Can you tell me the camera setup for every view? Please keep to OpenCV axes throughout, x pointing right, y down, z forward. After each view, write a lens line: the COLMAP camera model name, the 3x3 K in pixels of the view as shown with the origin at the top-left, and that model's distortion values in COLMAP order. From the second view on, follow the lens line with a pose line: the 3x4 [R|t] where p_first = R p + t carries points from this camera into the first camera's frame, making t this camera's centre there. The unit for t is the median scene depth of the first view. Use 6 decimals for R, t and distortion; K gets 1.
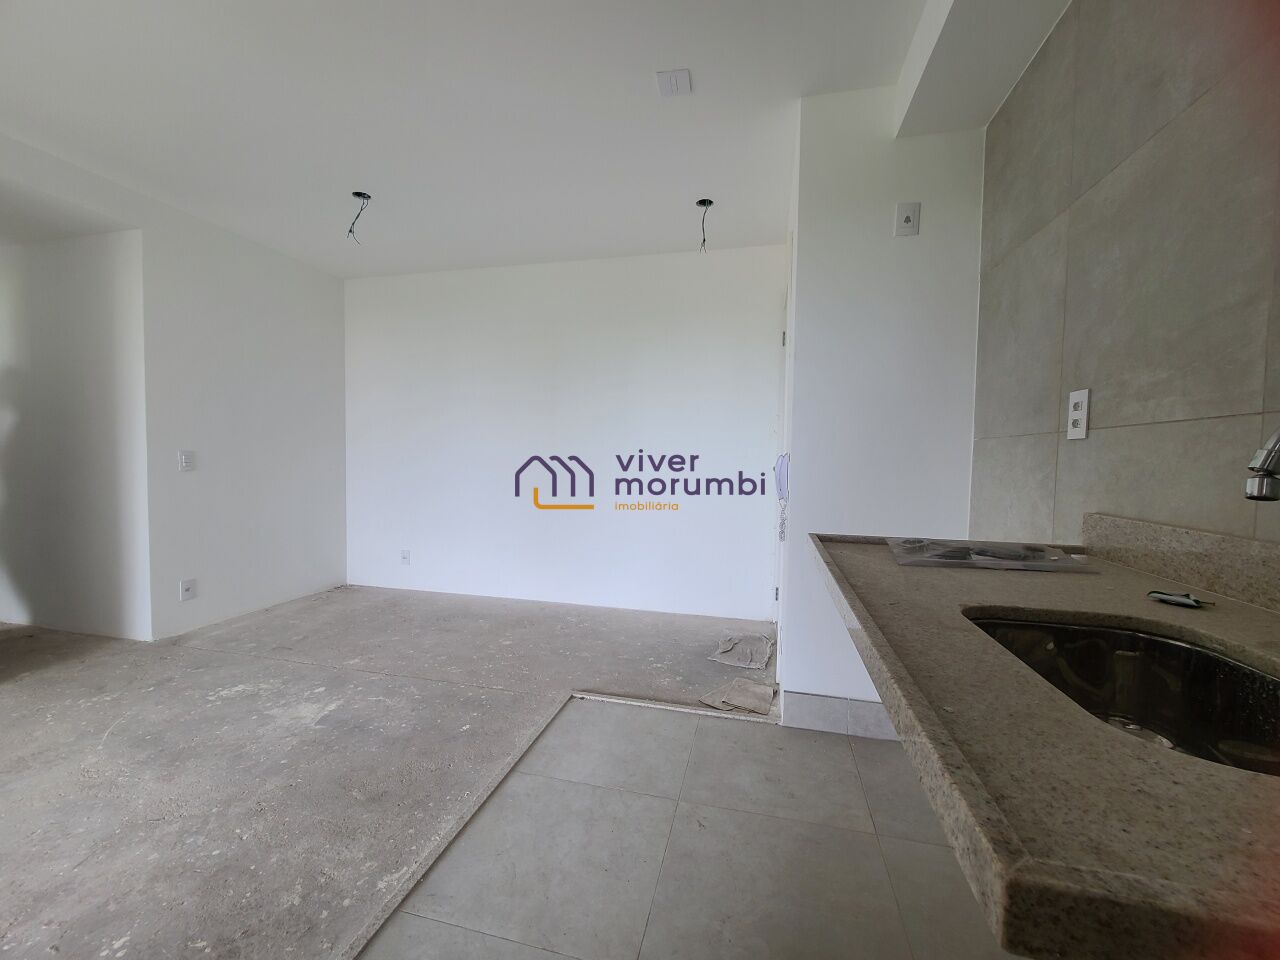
lens RADIAL K [[523.6, 0, 632.7], [0, 523.6, 481.3], [0, 0, 1]] dist [0.001315, -0.000748]
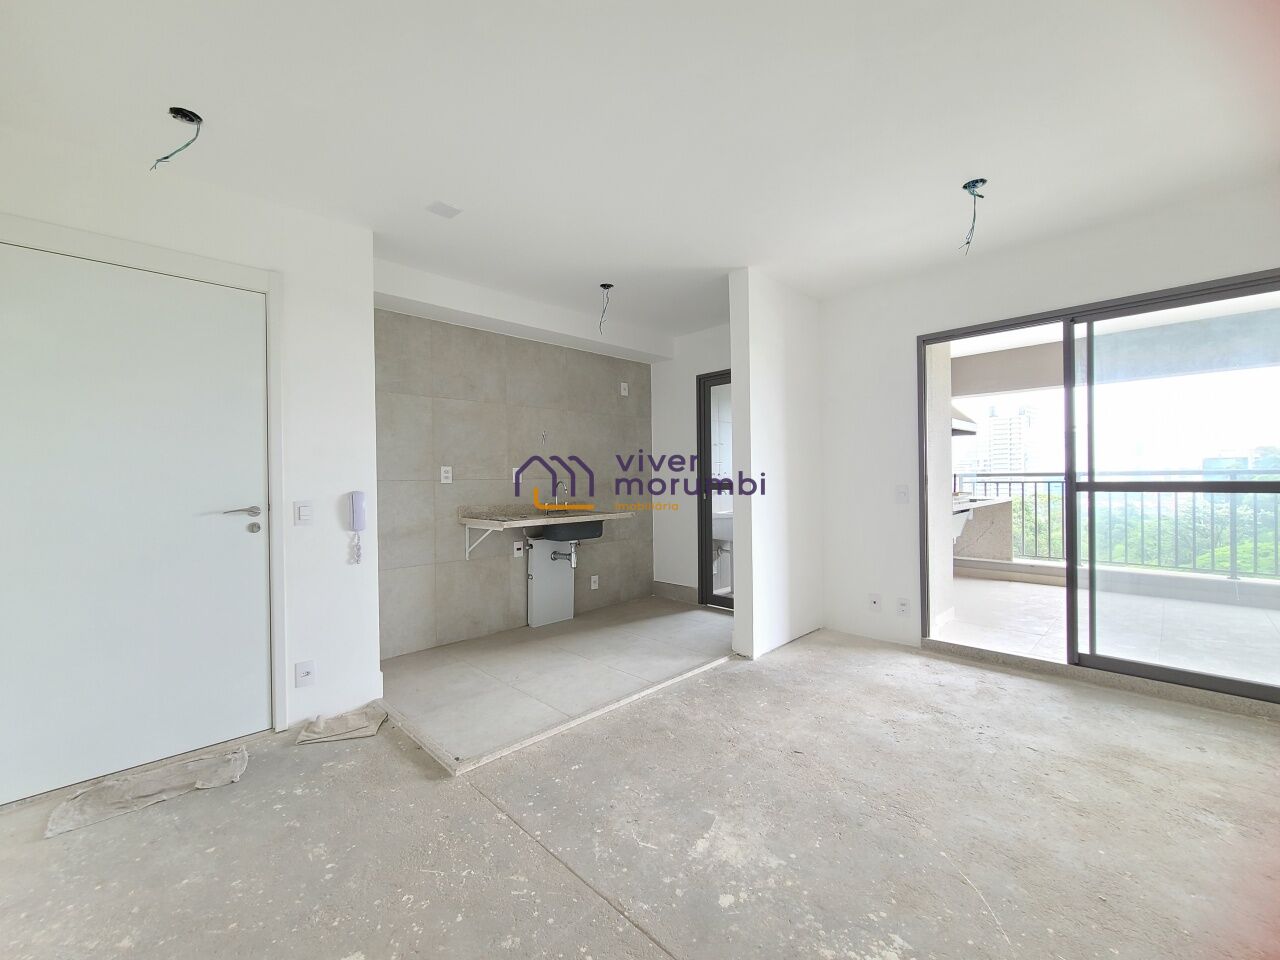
lens RADIAL K [[523.6, 0, 632.7], [0, 523.6, 481.3], [0, 0, 1]] dist [0.001315, -0.000748]
pose [[-0.848835, -0.006195, 0.528621, -0.914421], [0.024867, 0.998357, 0.051630, -0.126098], [-0.528072, 0.056970, -0.847286, 1.713048]]
